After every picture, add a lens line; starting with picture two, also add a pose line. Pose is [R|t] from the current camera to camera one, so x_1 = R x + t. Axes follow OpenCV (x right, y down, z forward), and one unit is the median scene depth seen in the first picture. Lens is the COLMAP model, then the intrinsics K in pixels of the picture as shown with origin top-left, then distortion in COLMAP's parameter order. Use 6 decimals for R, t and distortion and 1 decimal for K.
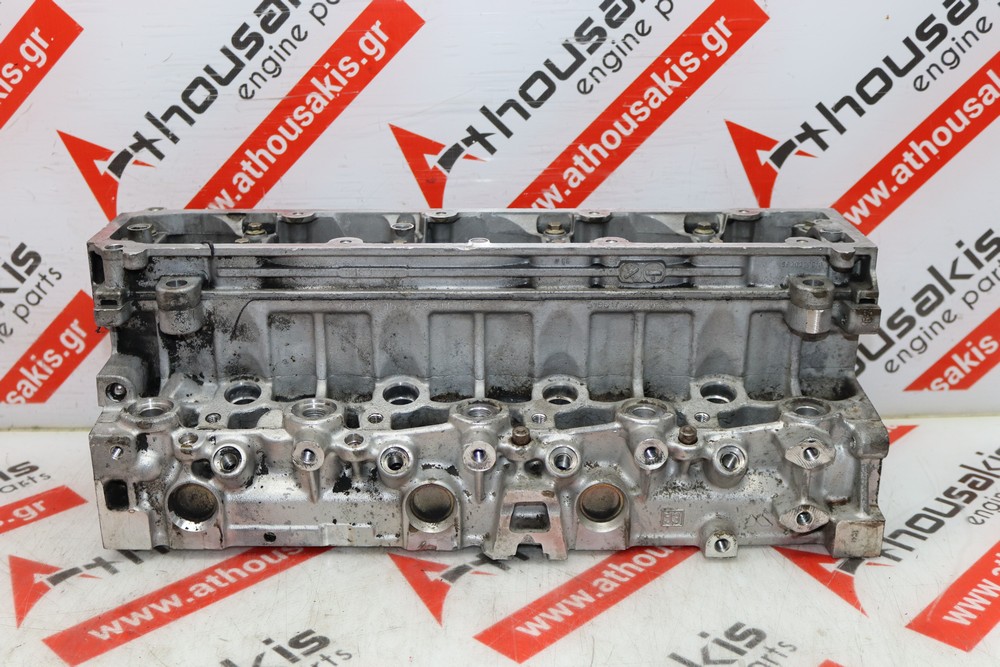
lens RADIAL K [[1168.9, 0, 497.4], [0, 1168.9, 336.5], [0, 0, 1]] dist [-0.046584, 0.000000]
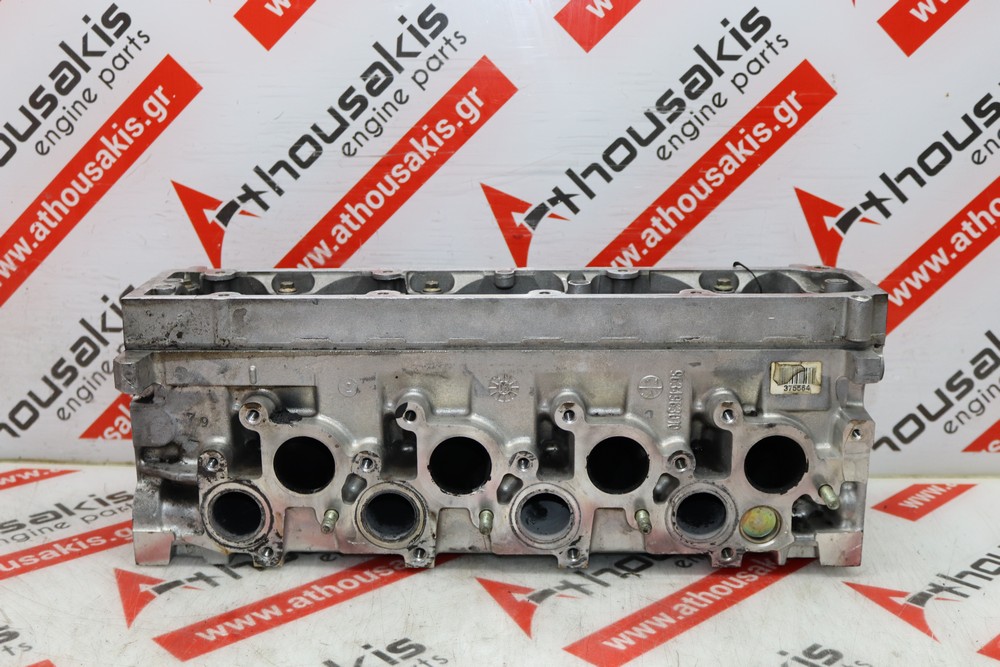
lens RADIAL K [[1168.9, 0, 498.5], [0, 1168.9, 340.8], [0, 0, 1]] dist [-0.046584, 0.000000]
pose [[0.999370, 0.027336, -0.022618, -0.048669], [-0.029411, 0.994834, -0.097166, 0.067280], [0.019845, 0.097770, 0.995011, -0.055316]]
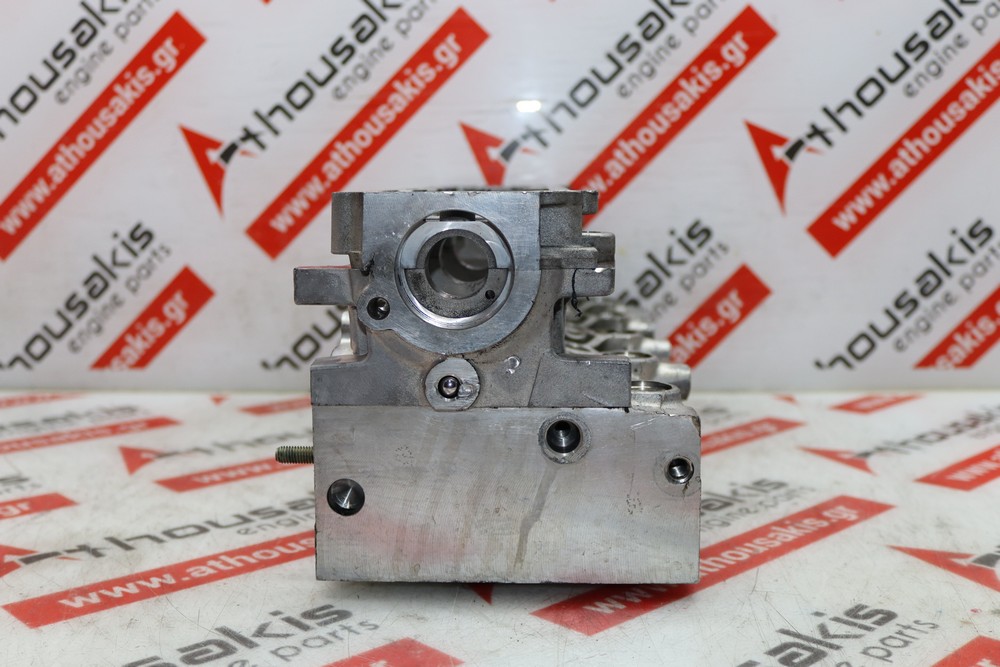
lens RADIAL K [[1168.9, 0, 501.6], [0, 1168.9, 335.6], [0, 0, 1]] dist [-0.046584, 0.000000]
pose [[0.999514, 0.011493, -0.028975, -0.012529], [-0.016983, 0.980247, -0.197044, 0.267241], [0.026138, 0.197441, 0.979966, -0.116174]]
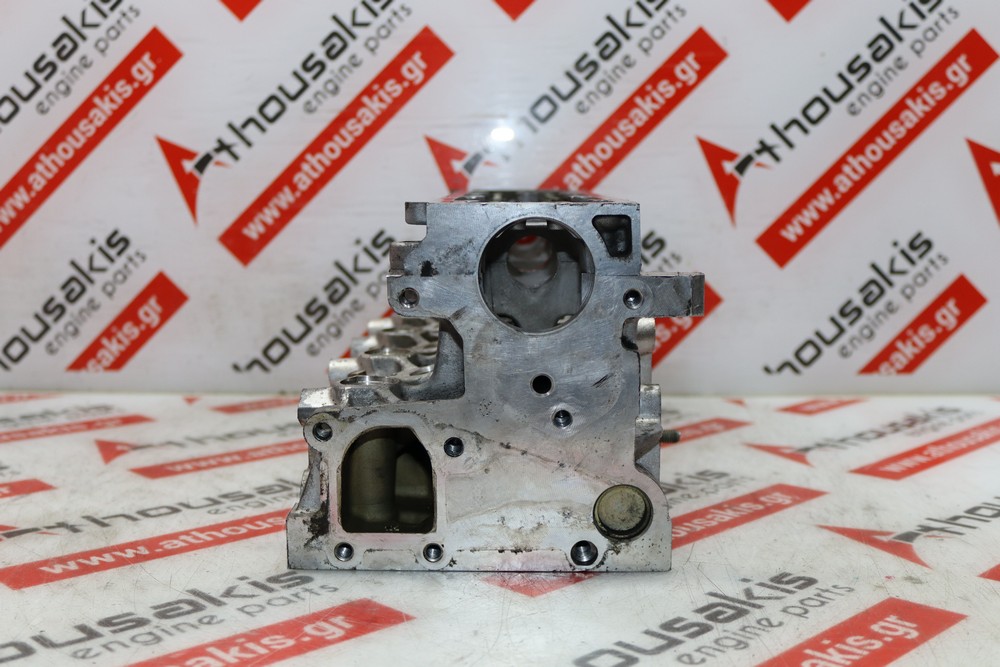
lens RADIAL K [[1168.9, 0, 499.4], [0, 1168.9, 337.3], [0, 0, 1]] dist [-0.046584, 0.000000]
pose [[0.999823, 0.016830, -0.008465, 0.001306], [-0.018268, 0.975905, -0.217432, 0.299559], [0.004601, 0.217548, 0.976039, -0.162705]]
